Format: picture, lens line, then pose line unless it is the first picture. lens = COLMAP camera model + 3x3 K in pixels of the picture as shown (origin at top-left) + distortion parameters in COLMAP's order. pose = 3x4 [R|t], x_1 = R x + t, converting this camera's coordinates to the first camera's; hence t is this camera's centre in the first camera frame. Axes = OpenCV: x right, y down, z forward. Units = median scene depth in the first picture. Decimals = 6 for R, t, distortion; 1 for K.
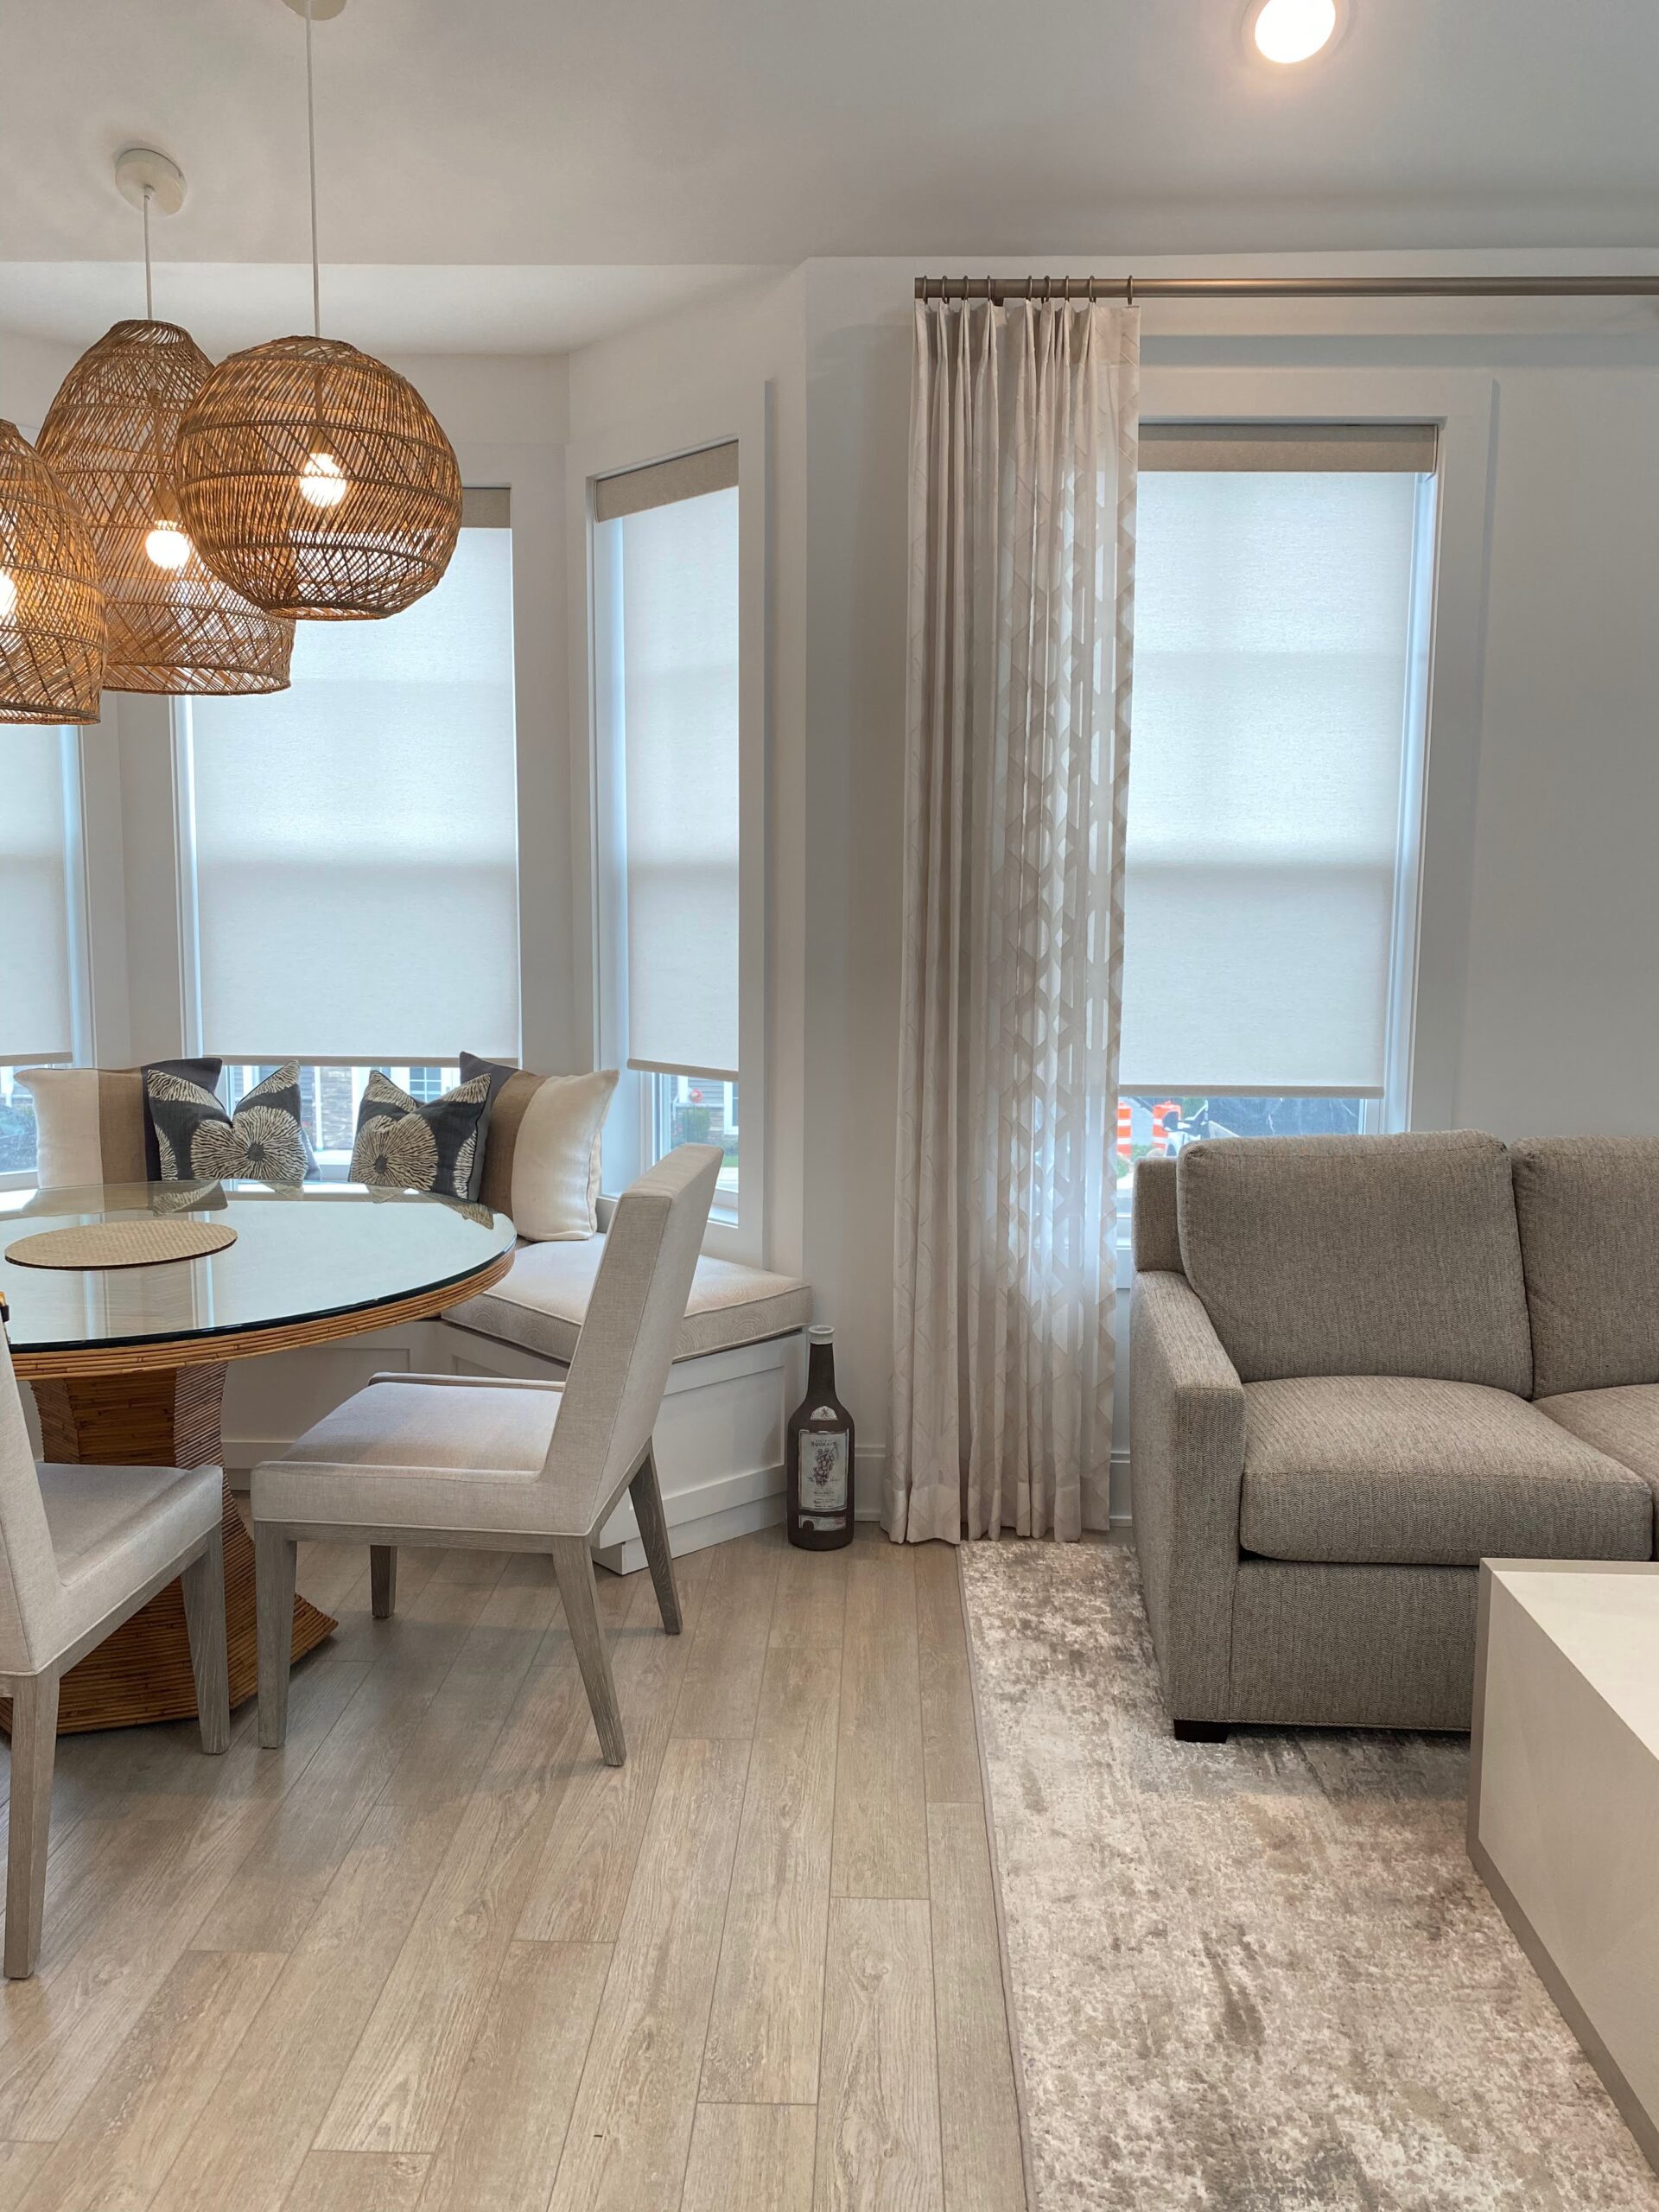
lens RADIAL K [[1691.1, 0, 829.5], [0, 1691.1, 1106.0], [0, 0, 1]] dist [-0.004668, -0.001546]
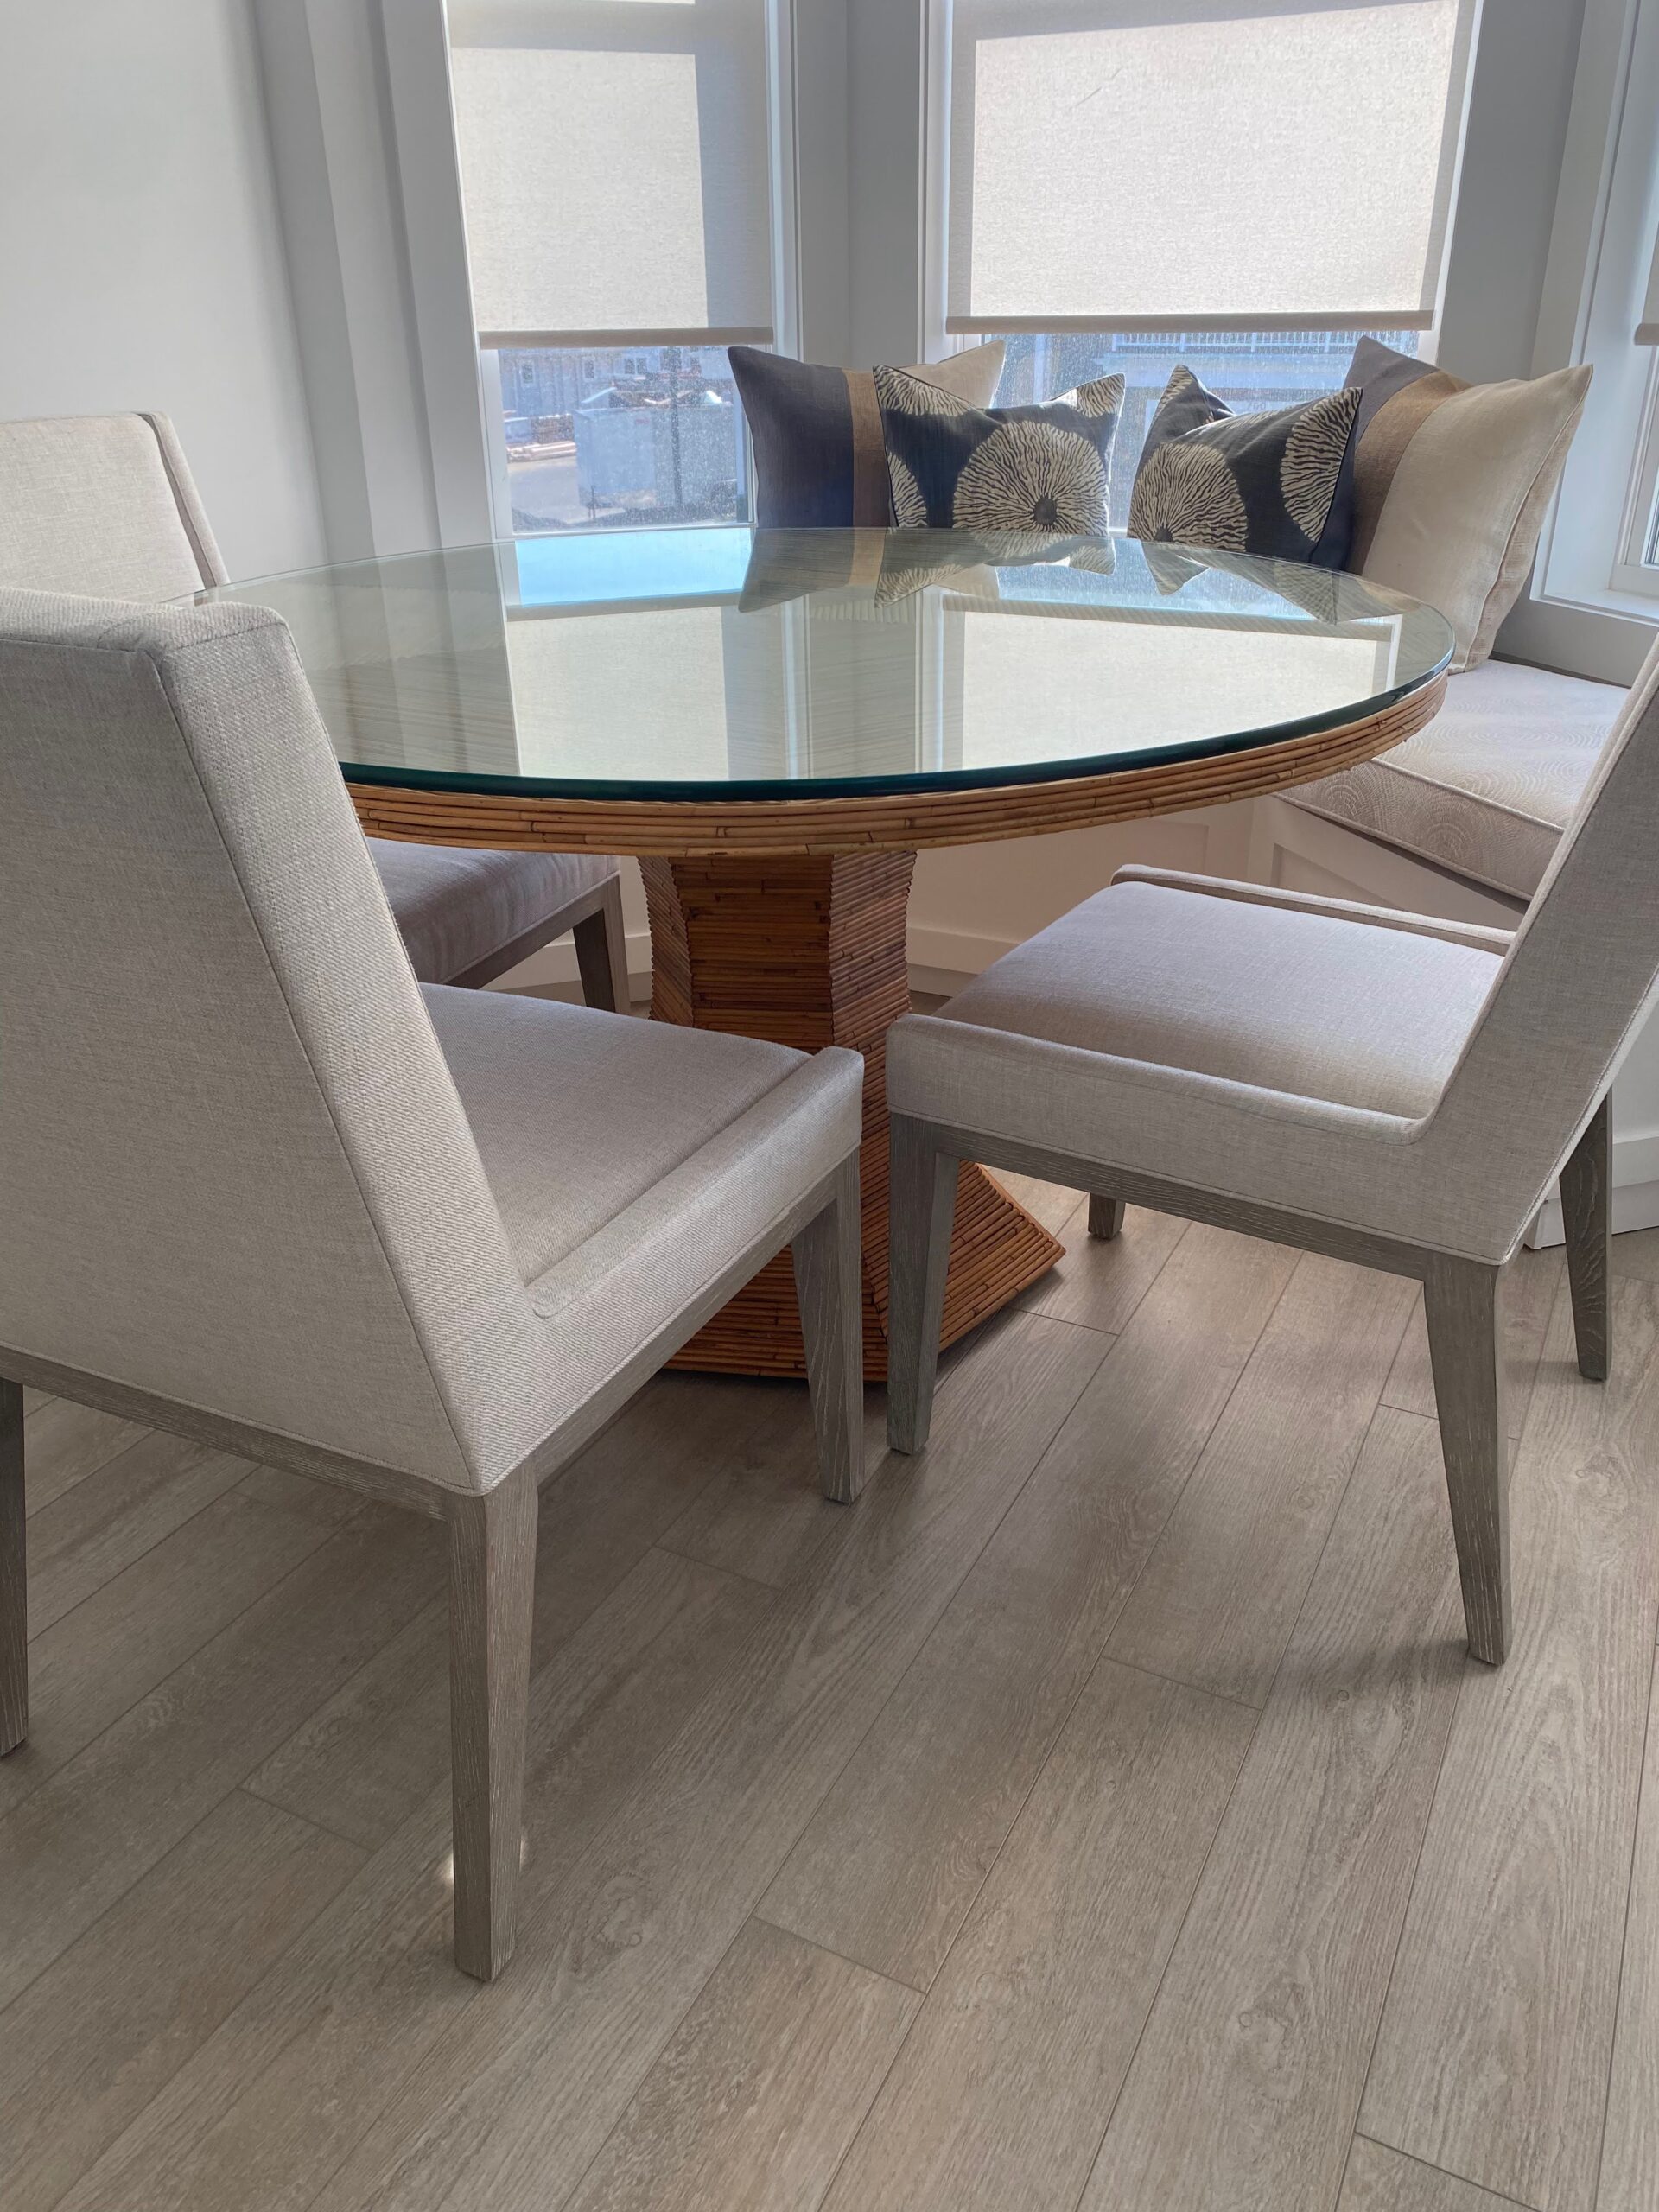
lens RADIAL K [[1691.1, 0, 829.5], [0, 1691.1, 1106.0], [0, 0, 1]] dist [-0.004668, -0.001546]
pose [[0.904088, 0.166016, -0.393781, -0.166551], [-0.032027, 0.945187, 0.324955, 0.062176], [0.426145, -0.281176, 0.859849, 0.551935]]
